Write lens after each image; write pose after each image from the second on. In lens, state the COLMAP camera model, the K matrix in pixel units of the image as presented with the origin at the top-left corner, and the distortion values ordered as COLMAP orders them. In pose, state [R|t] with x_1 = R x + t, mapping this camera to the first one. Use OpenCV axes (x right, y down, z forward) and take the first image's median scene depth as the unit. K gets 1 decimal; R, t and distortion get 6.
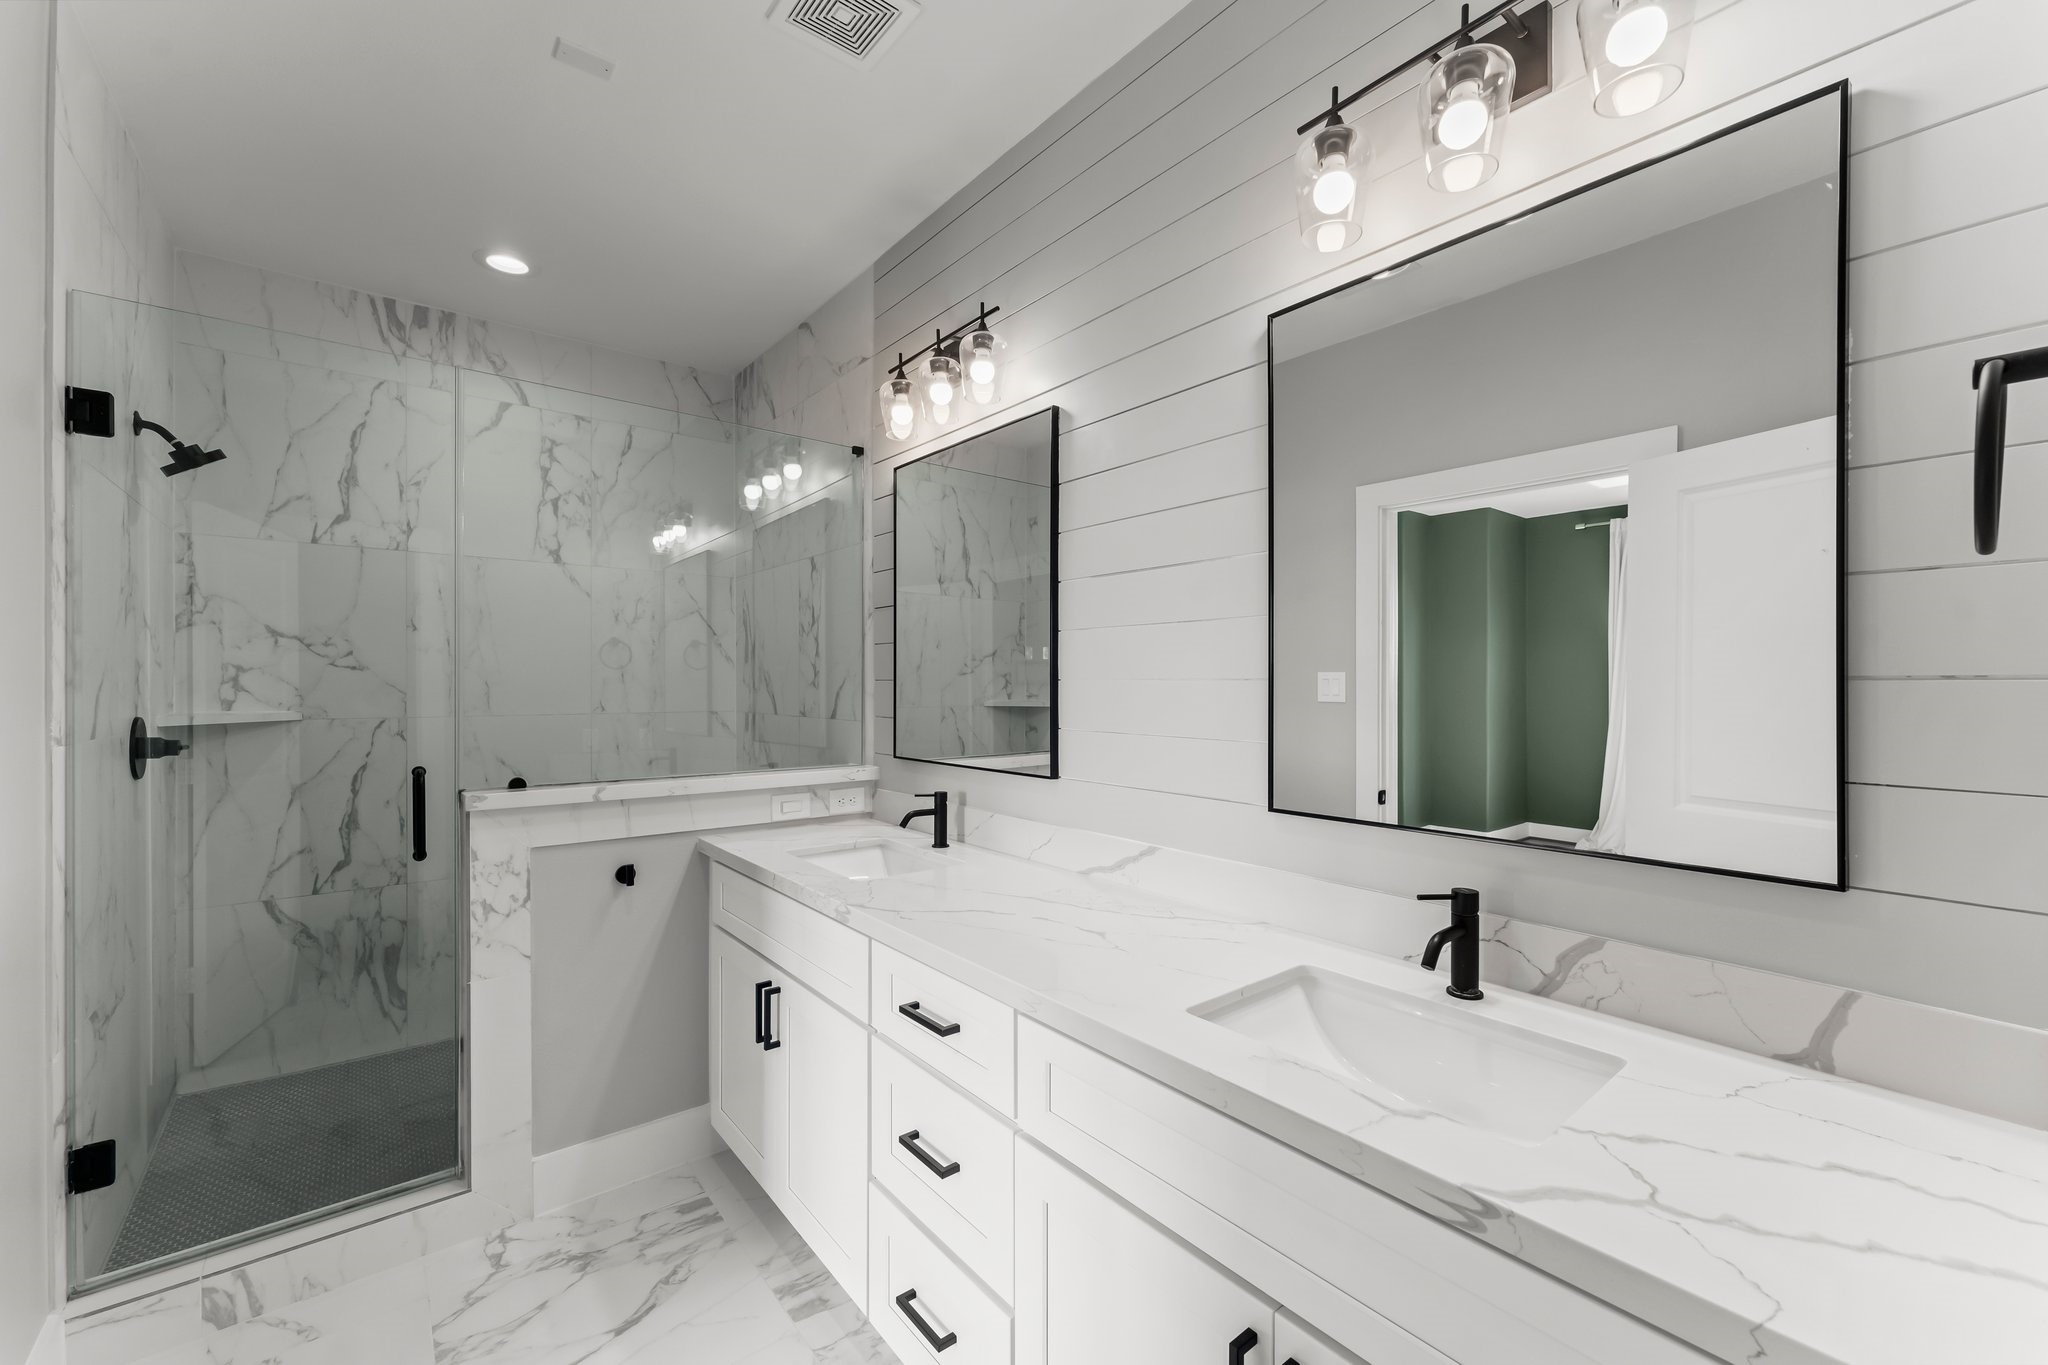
lens RADIAL K [[825.8, 0, 1034.9], [0, 825.8, 680.4], [0, 0, 1]] dist [-0.000183, 0.000347]
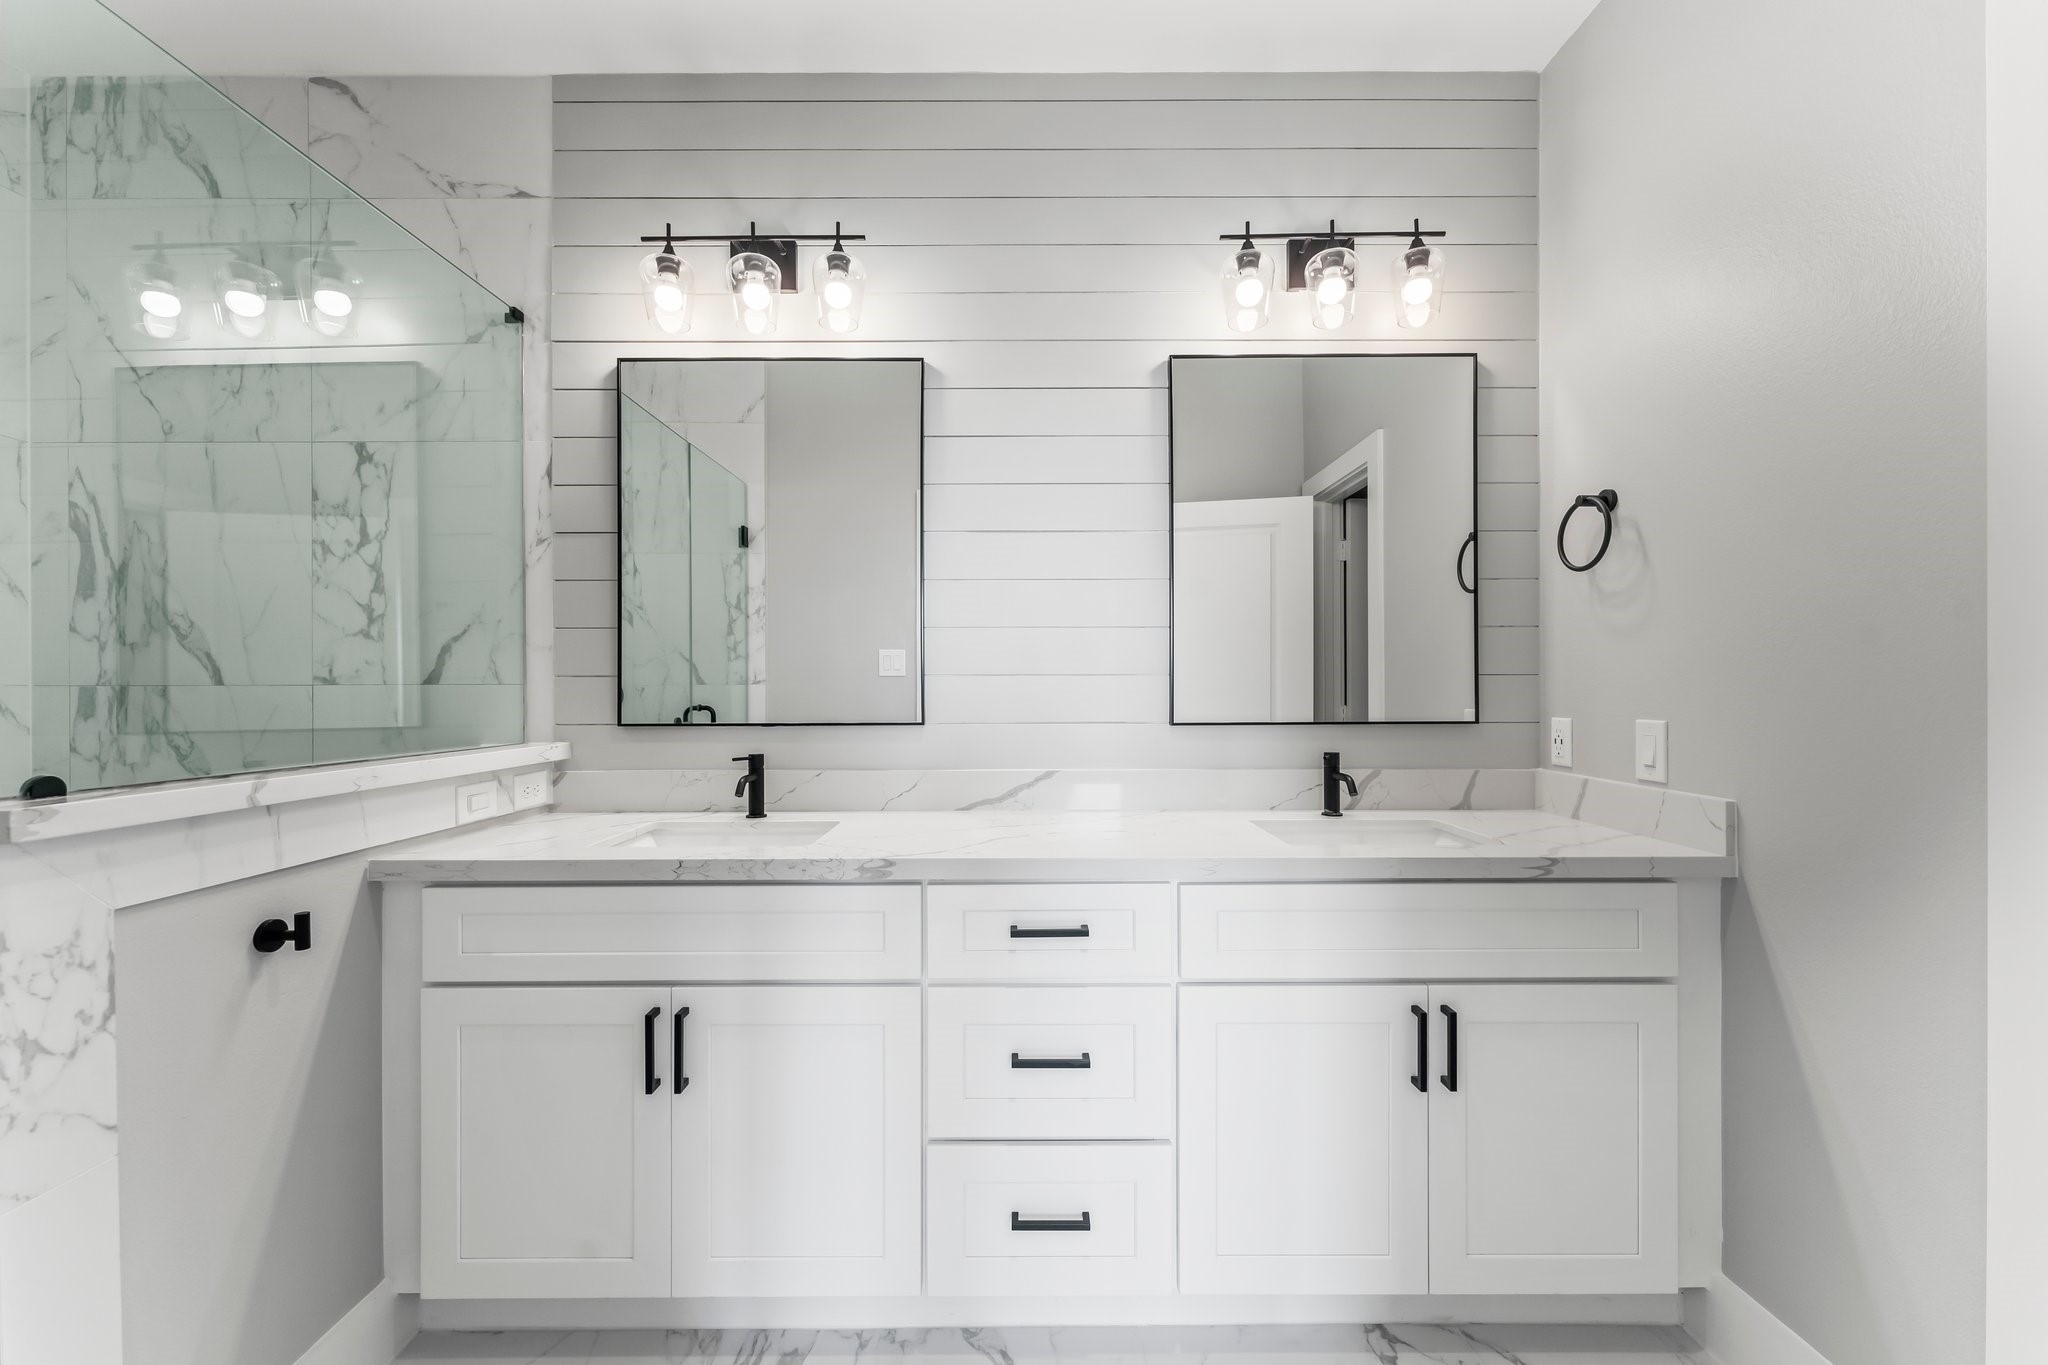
lens RADIAL K [[825.8, 0, 1005.5], [0, 825.8, 684.4], [0, 0, 1]] dist [-0.000183, 0.000347]
pose [[0.629109, 0.001274, 0.777316, -0.639935], [0.002072, 0.999992, -0.003316, 0.066278], [-0.777315, 0.003697, 0.629101, 0.253946]]
